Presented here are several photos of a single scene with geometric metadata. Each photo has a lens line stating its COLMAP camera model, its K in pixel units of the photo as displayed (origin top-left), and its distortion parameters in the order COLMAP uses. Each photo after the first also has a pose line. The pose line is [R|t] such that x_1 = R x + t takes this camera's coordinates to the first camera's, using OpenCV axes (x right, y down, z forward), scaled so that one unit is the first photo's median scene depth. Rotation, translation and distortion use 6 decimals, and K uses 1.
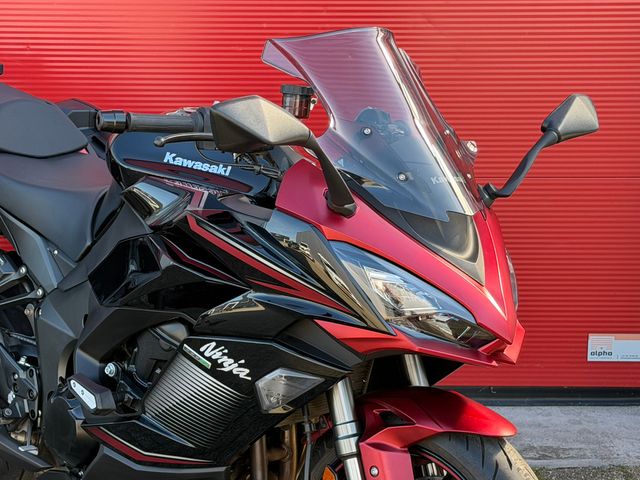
lens RADIAL K [[1426.2, 0, 324.0], [0, 1426.2, 253.5], [0, 0, 1]] dist [0.147094, 0.000000]
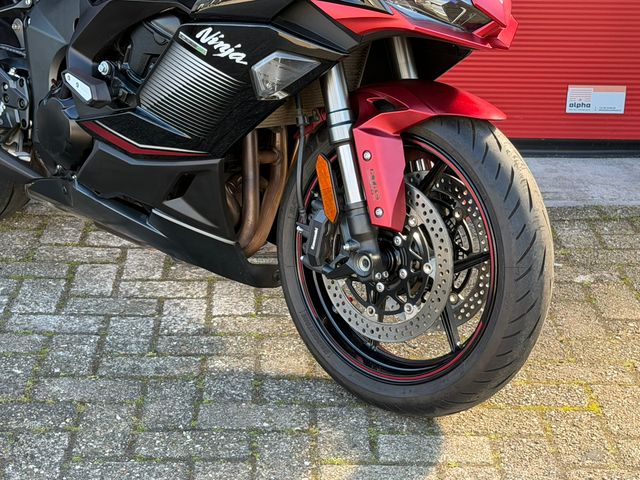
lens RADIAL K [[1426.2, 0, 326.4], [0, 1426.2, 272.7], [0, 0, 1]] dist [0.147094, 0.000000]
pose [[0.999487, 0.013791, 0.028894, -0.020105], [-0.017264, 0.992181, 0.123606, 0.098062], [-0.026963, -0.124041, 0.991911, -0.023577]]
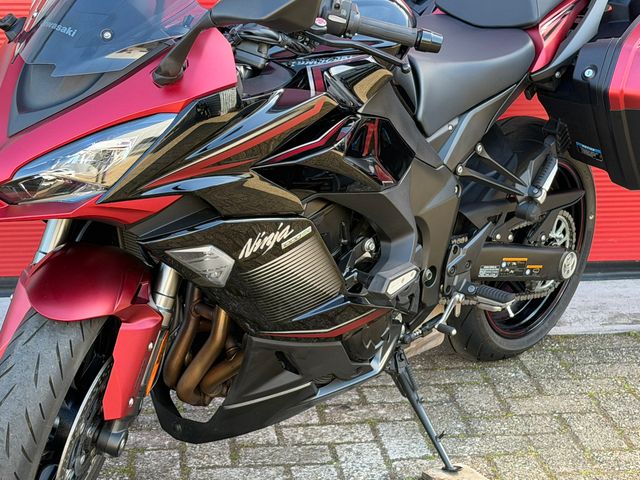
lens RADIAL K [[1426.2, 0, 328.8], [0, 1426.2, 256.6], [0, 0, 1]] dist [0.147094, 0.000000]
pose [[0.995103, -0.026004, 0.095357, -0.228537], [0.022582, 0.999068, 0.036792, 0.072393], [-0.096225, -0.034458, 0.994763, -0.004274]]
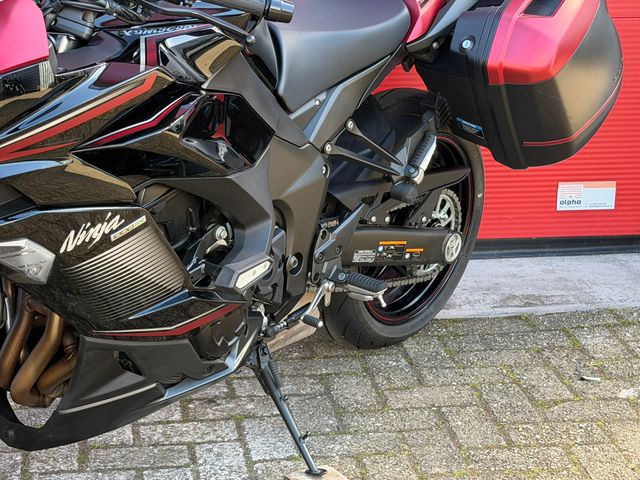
lens RADIAL K [[1426.2, 0, 333.6], [0, 1426.2, 261.8], [0, 0, 1]] dist [0.147094, 0.000000]
pose [[0.989750, -0.030485, 0.139519, -0.160164], [0.020729, 0.997271, 0.070852, 0.056573], [-0.141299, -0.067234, 0.987681, 0.074889]]
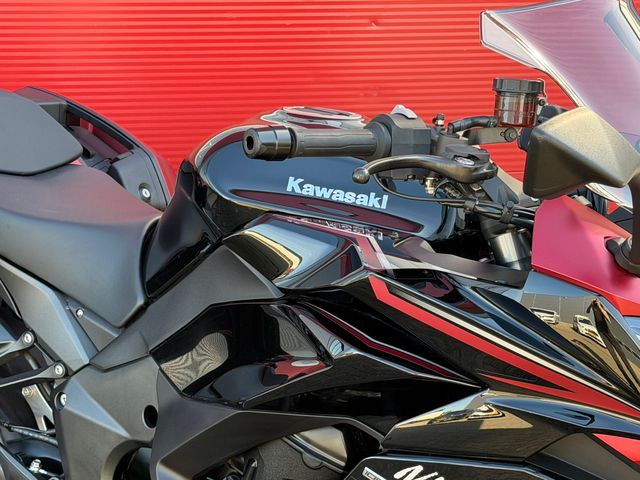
lens RADIAL K [[1426.2, 0, 332.1], [0, 1426.2, 264.5], [0, 0, 1]] dist [0.147094, 0.000000]
pose [[0.984043, -0.041758, 0.172959, -0.210582], [0.034873, 0.998481, 0.042655, -0.057276], [-0.174477, -0.035943, 0.984005, 0.318143]]
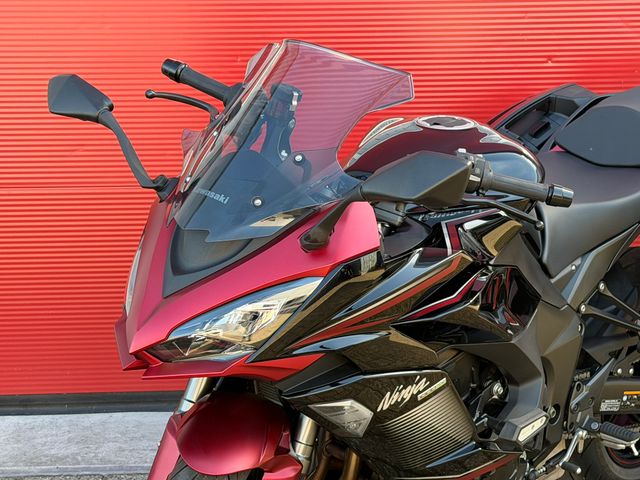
lens RADIAL K [[1426.2, 0, 314.7], [0, 1426.2, 262.2], [0, 0, 1]] dist [0.147094, 0.000000]
pose [[0.999301, -0.017805, 0.032872, -0.268316], [0.018061, 0.999809, -0.007515, 0.015352], [-0.032732, 0.008104, 0.999431, -0.032189]]
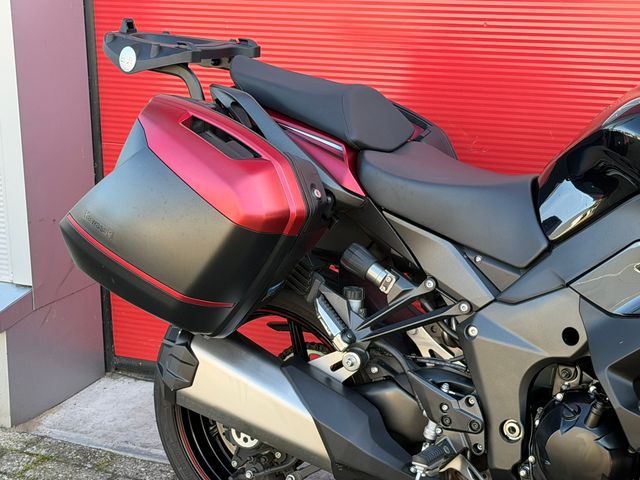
lens RADIAL K [[1426.2, 0, 318.5], [0, 1426.2, 252.7], [0, 0, 1]] dist [0.147094, 0.000000]
pose [[0.956826, -0.101841, 0.272236, -0.580235], [0.092943, 0.994635, 0.045415, -0.059841], [-0.275401, -0.018151, 0.961158, 0.226792]]
